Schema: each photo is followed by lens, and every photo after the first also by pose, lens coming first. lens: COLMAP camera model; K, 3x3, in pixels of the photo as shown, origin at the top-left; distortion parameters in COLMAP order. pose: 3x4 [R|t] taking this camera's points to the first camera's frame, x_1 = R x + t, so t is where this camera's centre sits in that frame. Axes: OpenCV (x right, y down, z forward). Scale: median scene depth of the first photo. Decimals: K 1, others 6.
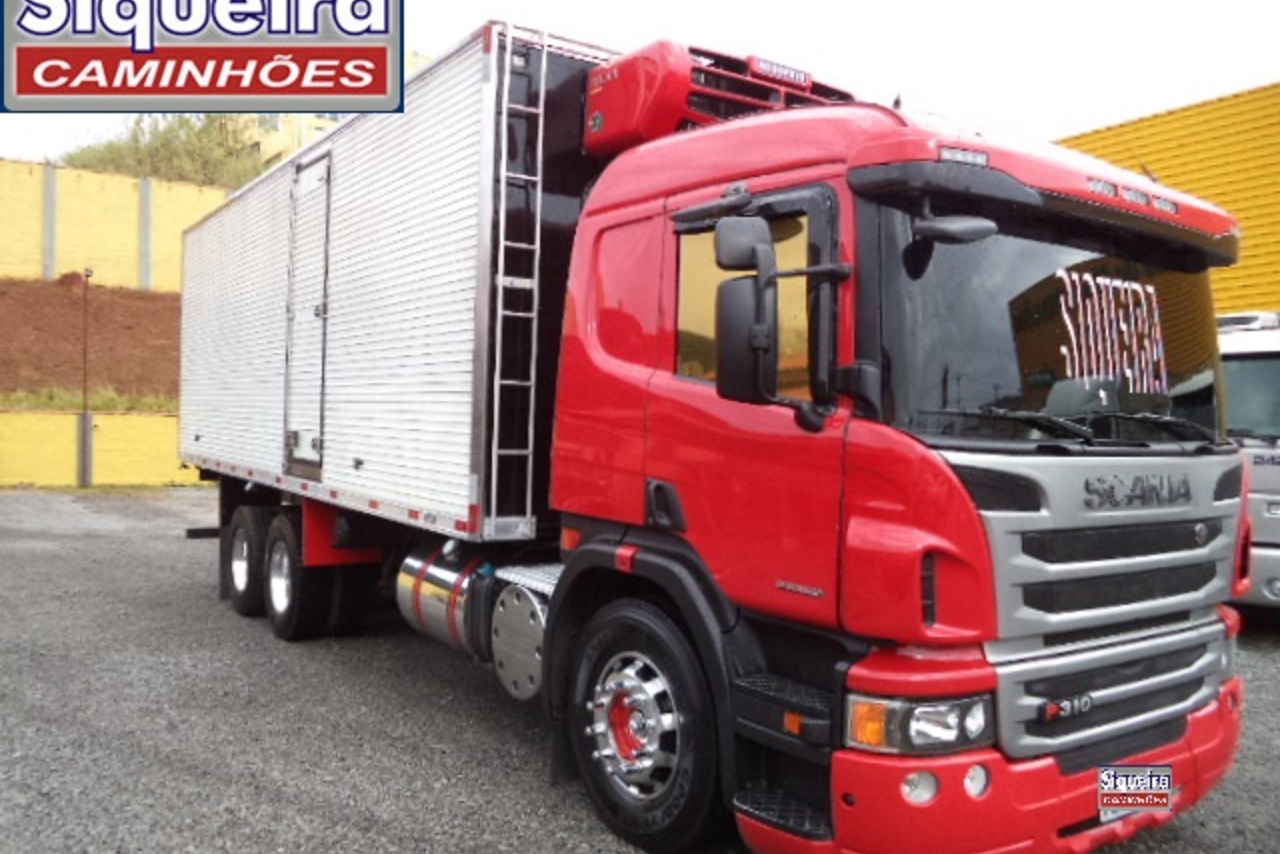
lens RADIAL K [[1023.7, 0, 635.0], [0, 1023.7, 429.8], [0, 0, 1]] dist [-0.043119, 0.001549]
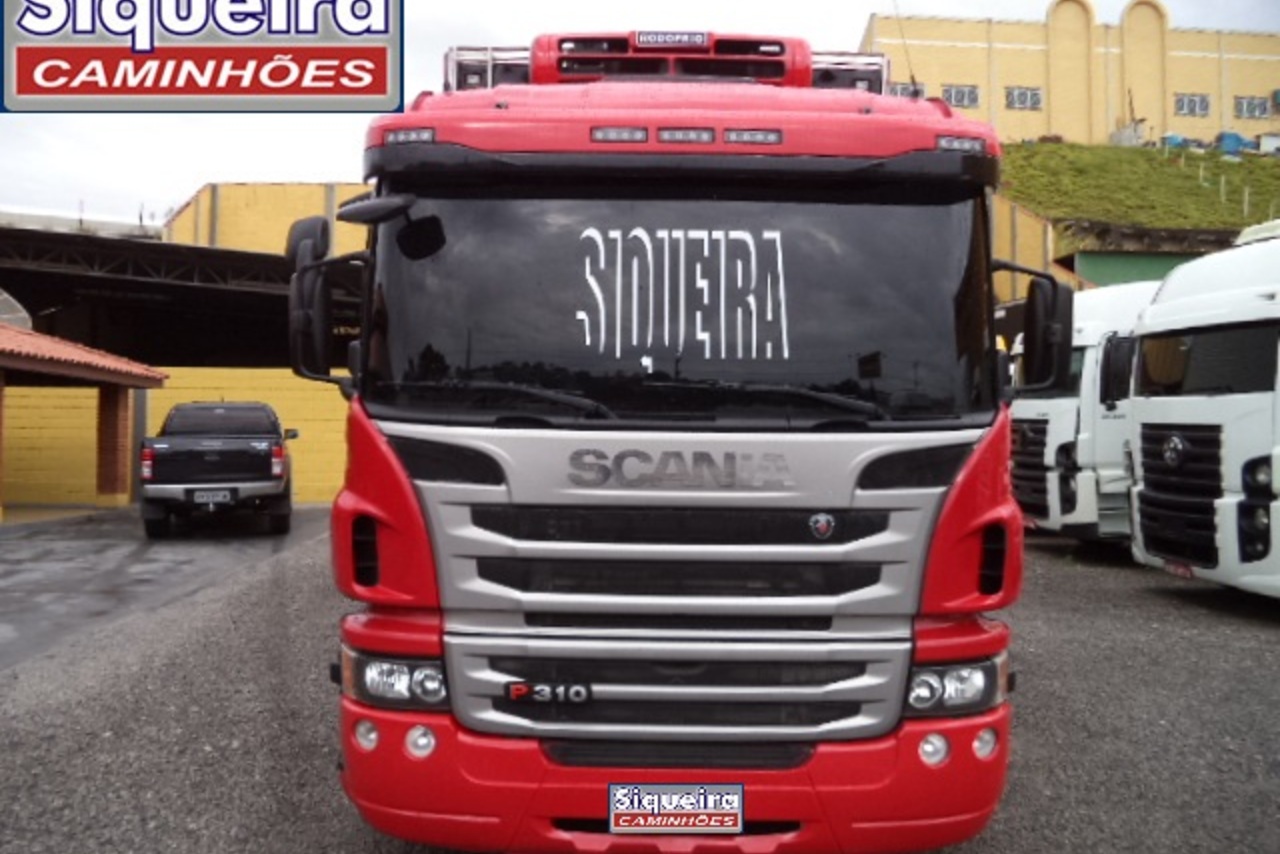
lens RADIAL K [[1023.7, 0, 635.0], [0, 1023.7, 429.8], [0, 0, 1]] dist [-0.043119, 0.001549]
pose [[0.821228, 0.008475, -0.570537, 0.898275], [0.002388, 0.999830, 0.018289, 0.008286], [0.570595, -0.016381, 0.821069, 0.225798]]
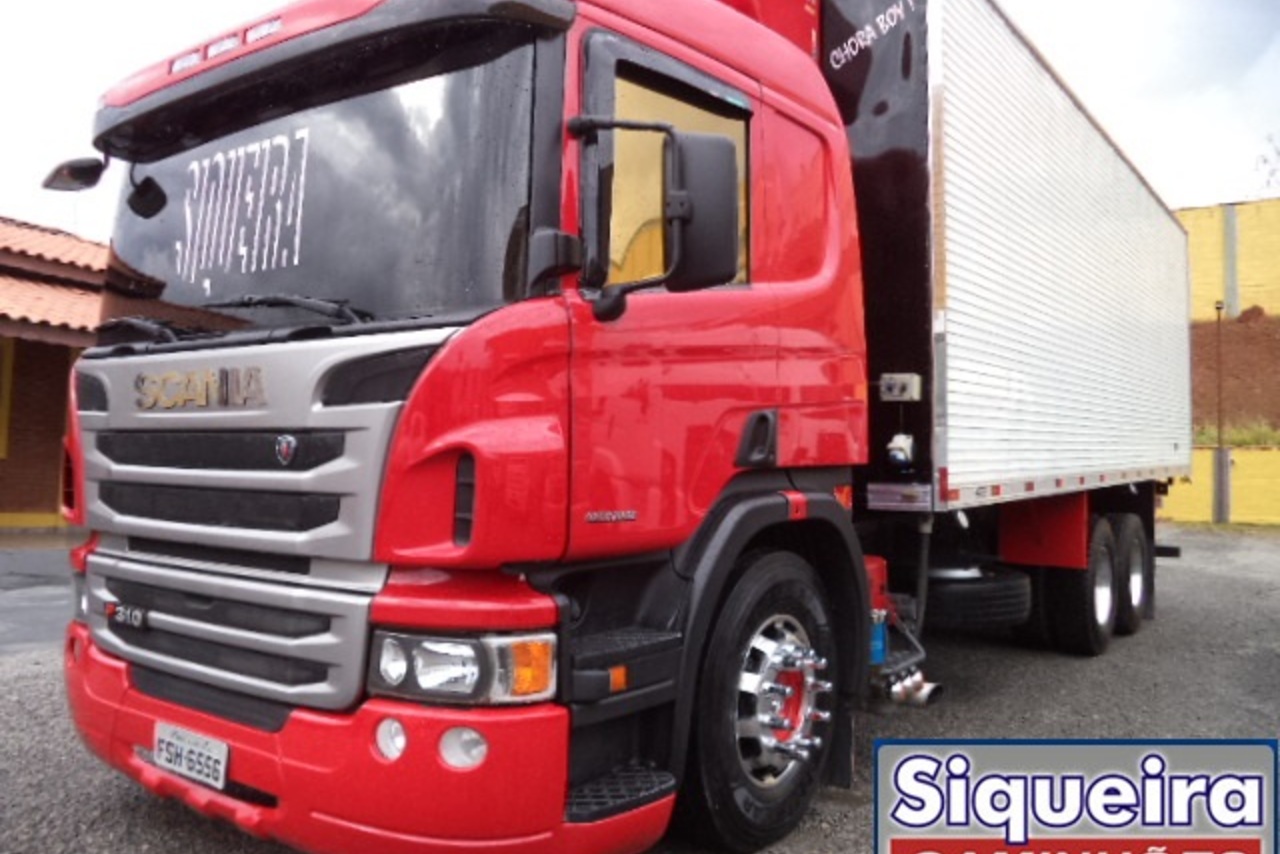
lens RADIAL K [[1023.7, 0, 635.0], [0, 1023.7, 429.8], [0, 0, 1]] dist [-0.043119, 0.001549]
pose [[0.331489, -0.038151, -0.942687, 1.303284], [-0.012922, 0.998905, -0.044970, 0.116732], [0.943371, 0.027089, 0.330633, 0.981443]]
